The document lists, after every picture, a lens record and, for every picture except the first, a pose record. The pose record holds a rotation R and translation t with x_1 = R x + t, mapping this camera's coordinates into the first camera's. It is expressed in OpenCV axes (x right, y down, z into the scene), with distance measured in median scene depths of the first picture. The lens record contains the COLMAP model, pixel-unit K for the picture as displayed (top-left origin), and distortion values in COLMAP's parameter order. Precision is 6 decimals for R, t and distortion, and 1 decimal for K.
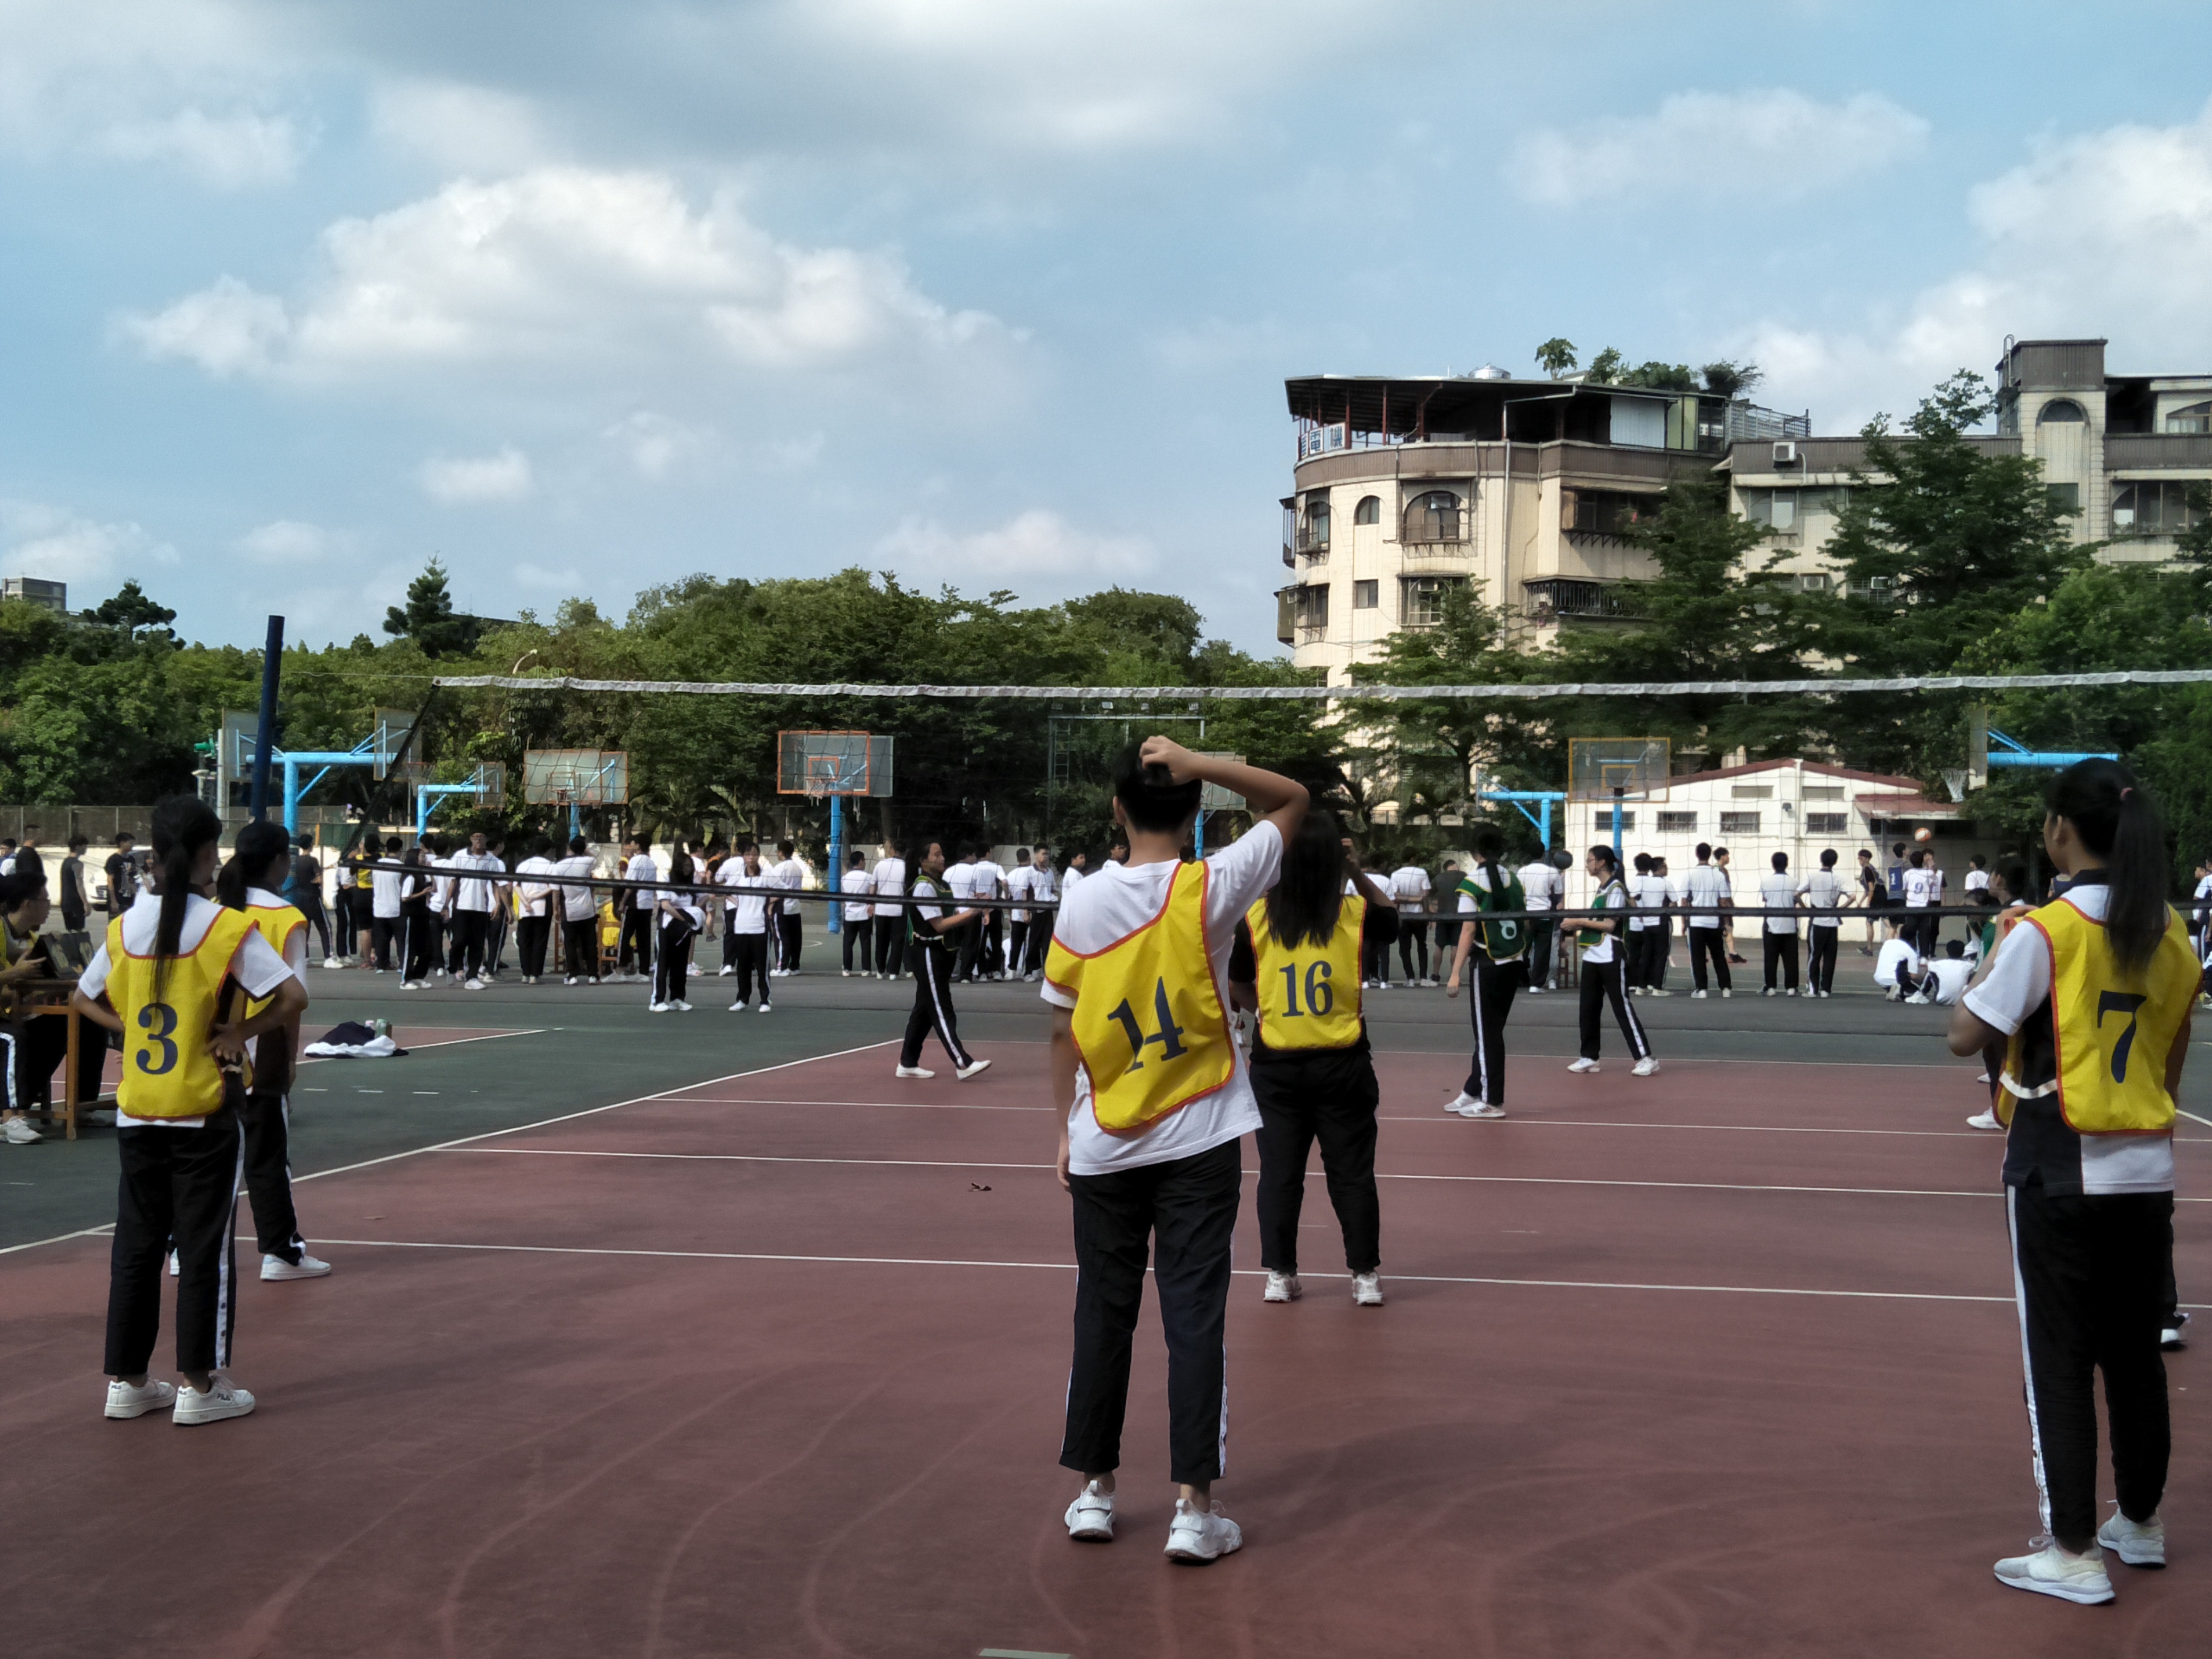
lens RADIAL K [[2733.1, 0, 1120.9], [0, 2733.1, 915.8], [0, 0, 1]] dist [-0.012333, 0.000000]
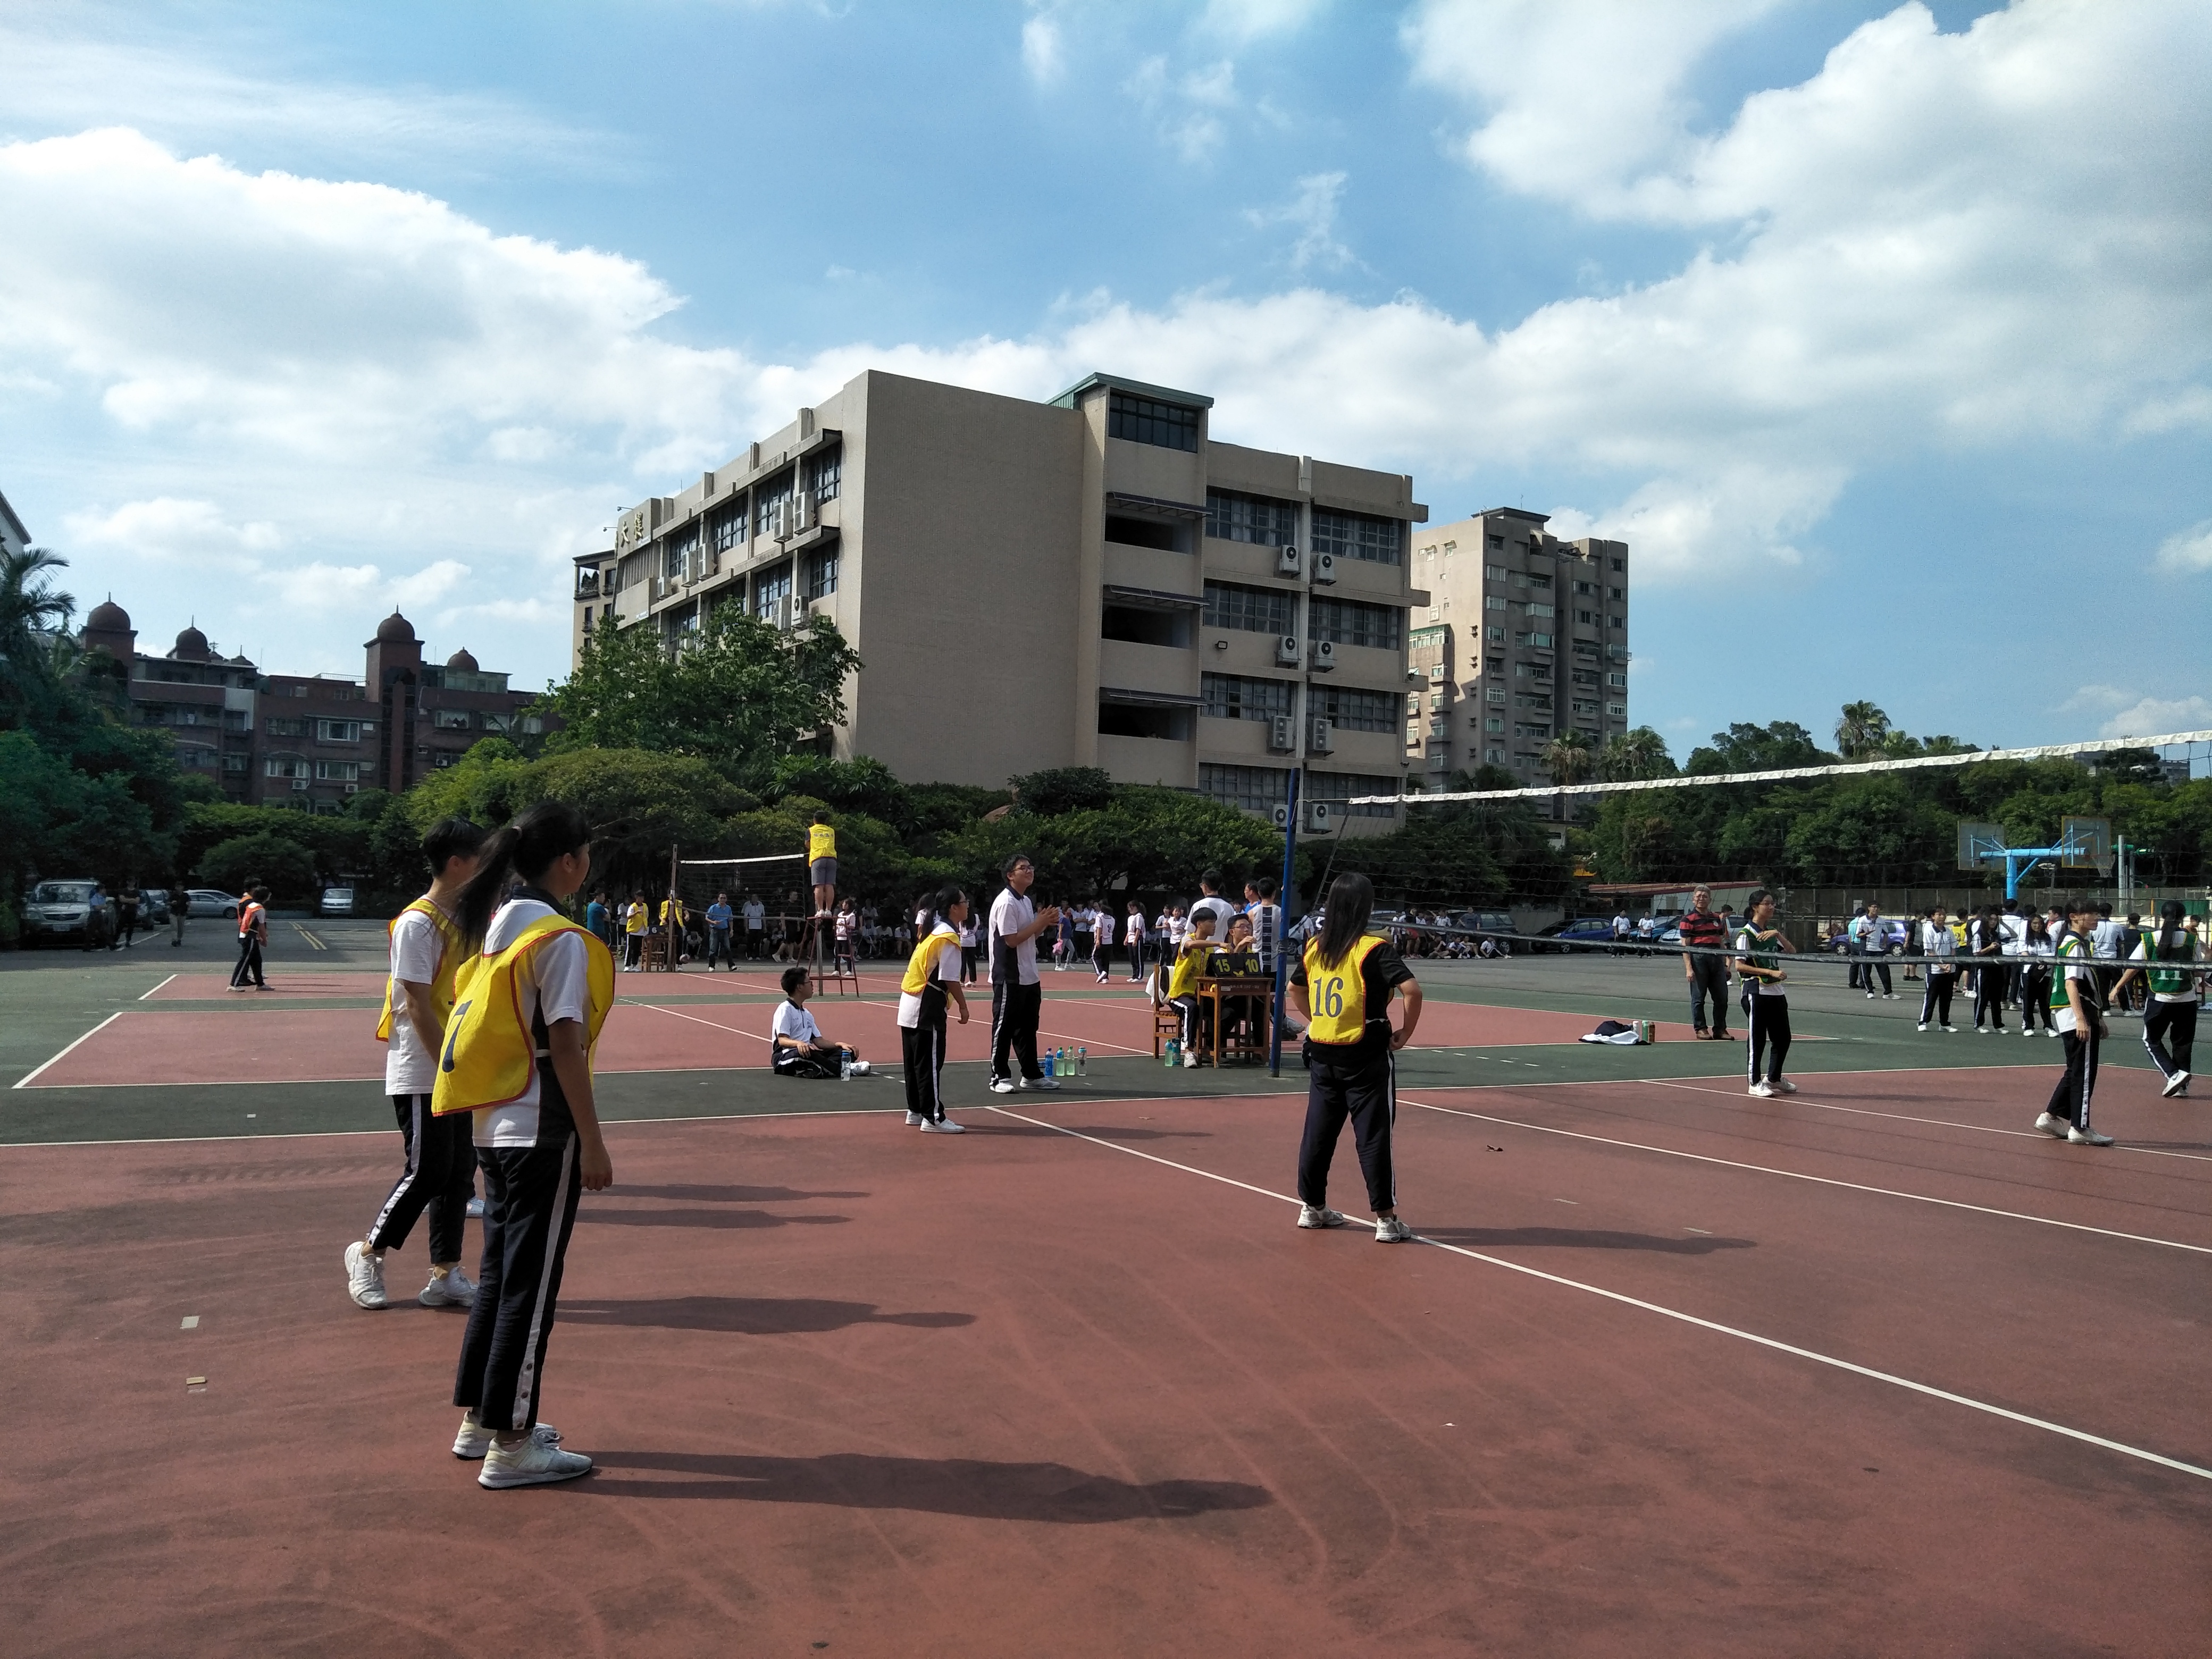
lens RADIAL K [[1694.4, 0, 1119.8], [0, 1694.4, 861.6], [0, 0, 1]] dist [0.012155, -0.025562]
pose [[0.590231, -0.020563, -0.806972, 0.080772], [-0.027134, 0.998605, -0.045292, 0.000278], [0.806778, 0.048630, 0.588850, 0.050620]]
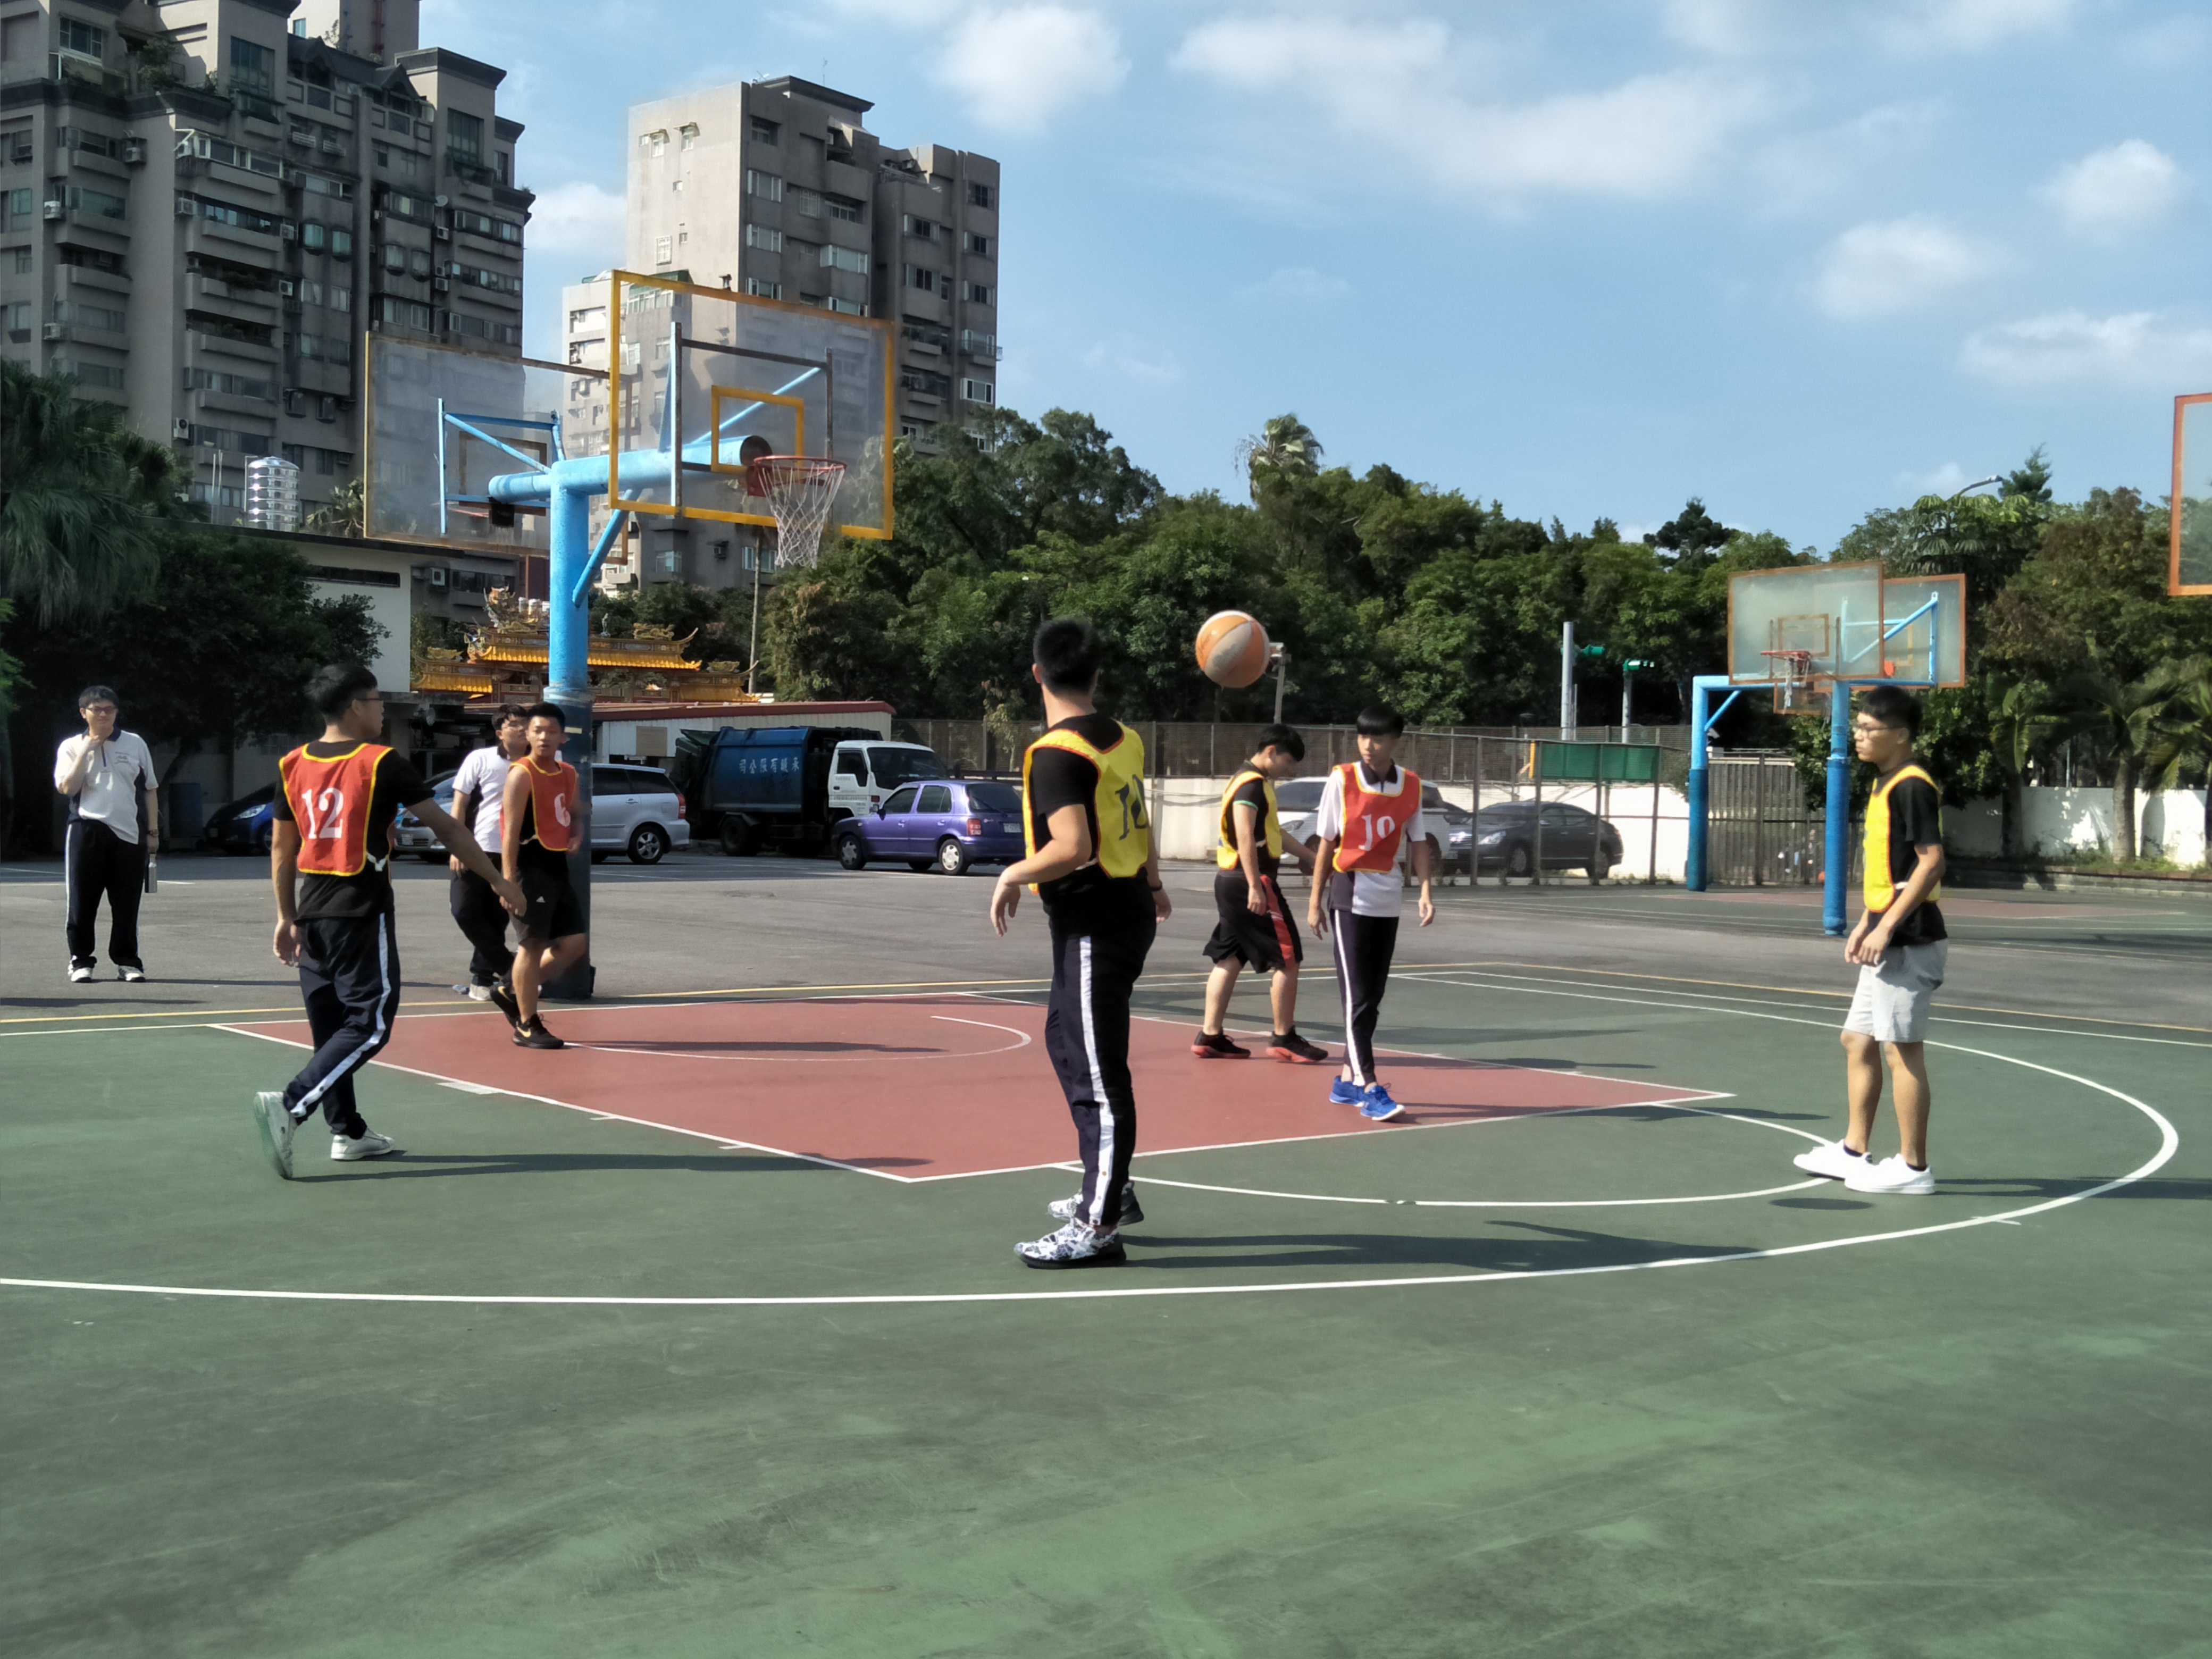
lens RADIAL K [[2393.7, 0, 1258.8], [0, 2393.7, 862.3], [0, 0, 1]] dist [0.082518, 0.000000]
pose [[0.815347, 0.032436, -0.578063, -0.025684], [-0.033332, 0.999403, 0.009065, -0.007911], [0.578012, 0.011877, 0.815942, 0.433417]]
